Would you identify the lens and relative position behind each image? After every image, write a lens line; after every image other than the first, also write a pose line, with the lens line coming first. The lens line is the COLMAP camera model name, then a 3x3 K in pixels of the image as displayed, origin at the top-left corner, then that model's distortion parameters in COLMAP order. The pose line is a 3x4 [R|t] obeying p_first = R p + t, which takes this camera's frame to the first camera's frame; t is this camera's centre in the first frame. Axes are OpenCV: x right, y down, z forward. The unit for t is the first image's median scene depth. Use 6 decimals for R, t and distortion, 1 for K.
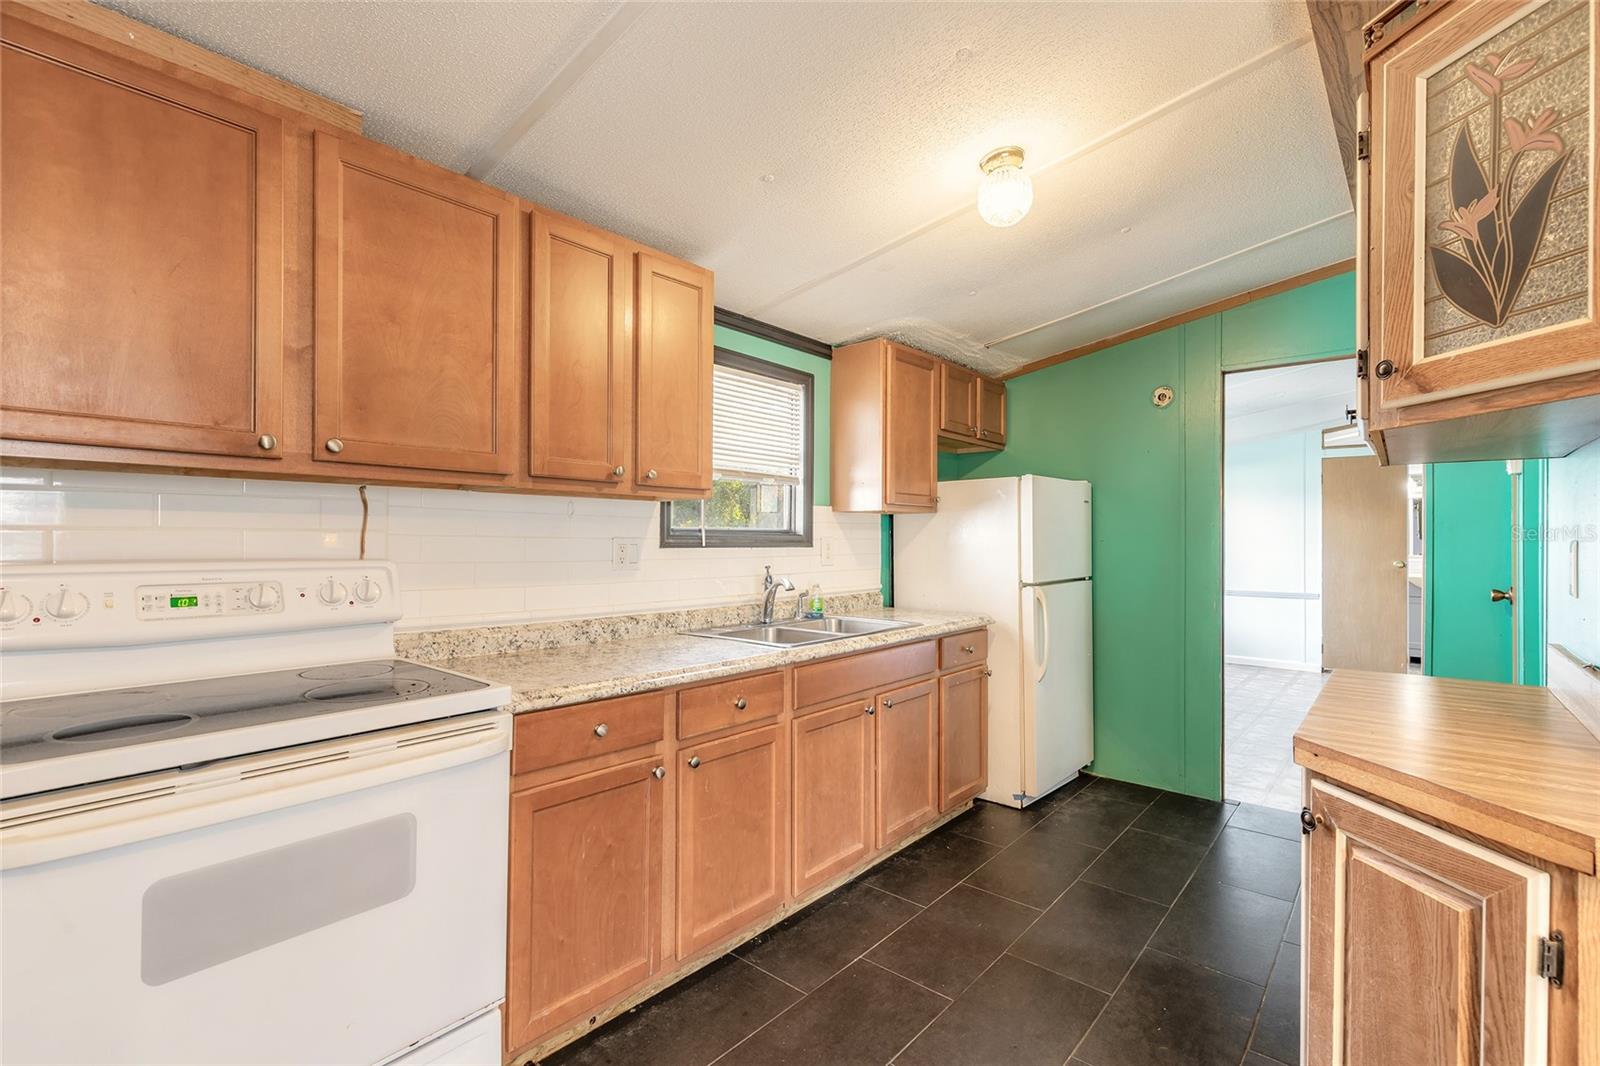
lens RADIAL K [[719.5, 0, 798.8], [0, 719.5, 536.3], [0, 0, 1]] dist [0.008438, -0.001031]
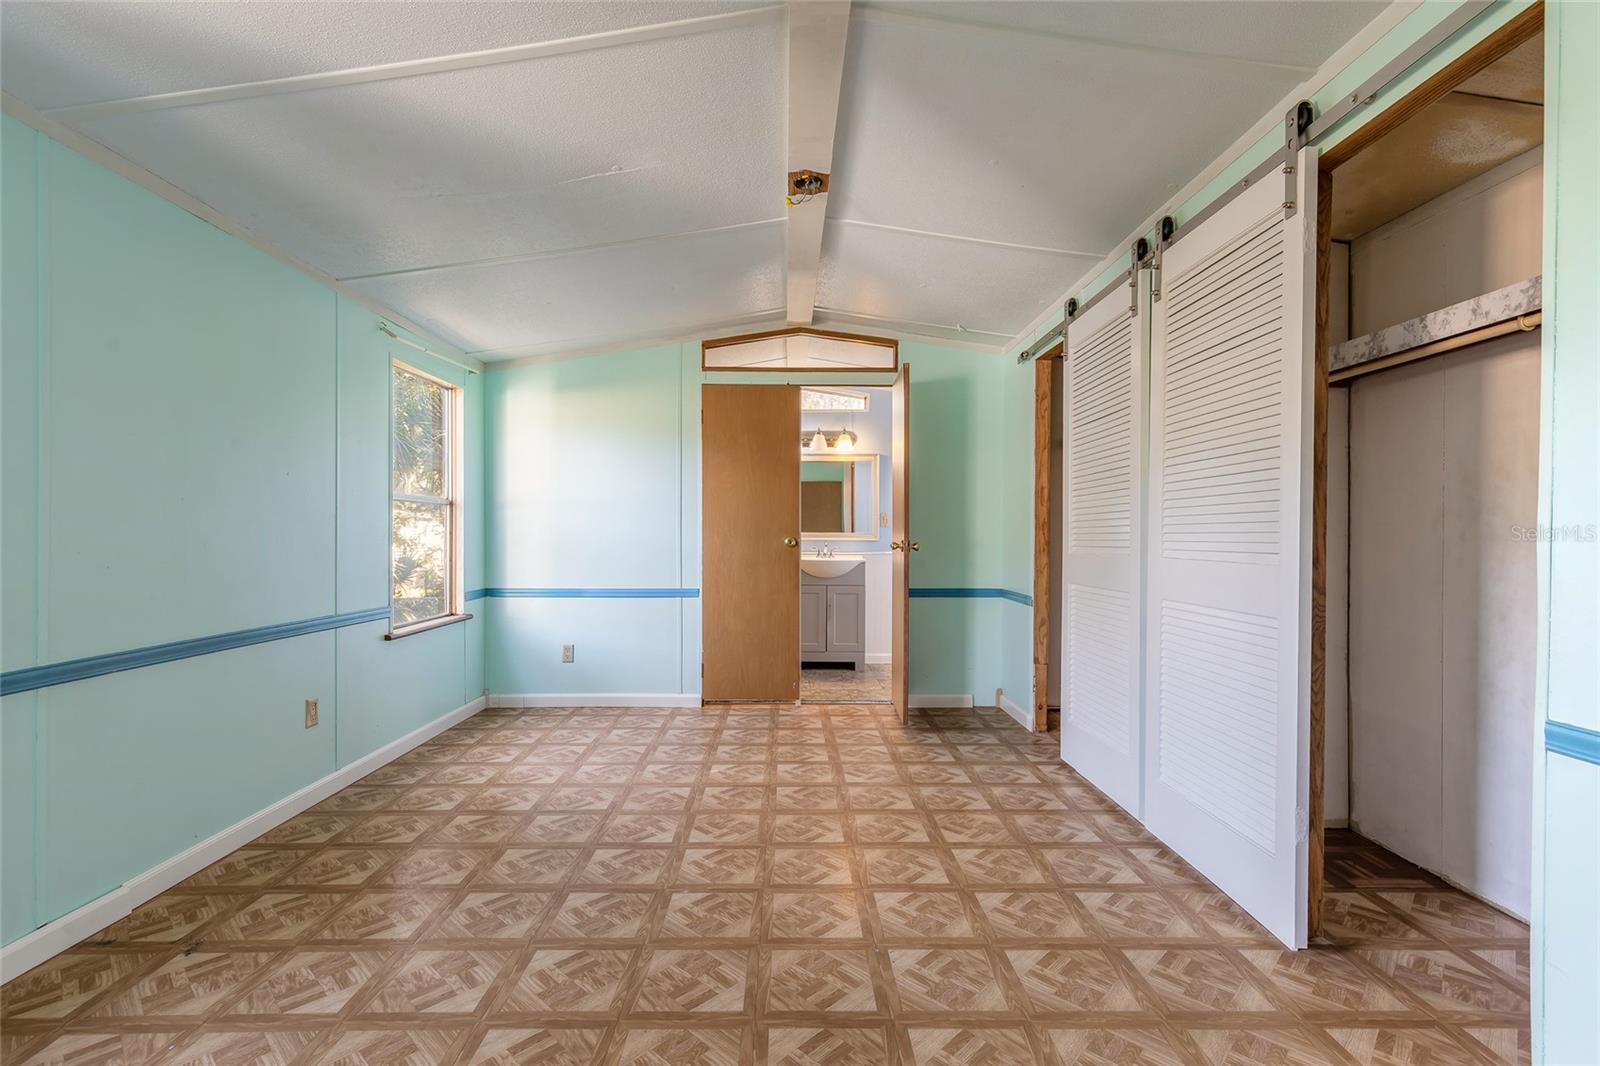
lens RADIAL K [[719.5, 0, 795.4], [0, 719.5, 538.5], [0, 0, 1]] dist [0.008438, -0.001031]
pose [[0.750086, -0.004071, 0.661328, 0.990544], [-0.001787, 0.999965, 0.008183, 0.078470], [-0.661338, -0.007320, 0.750052, 1.263546]]
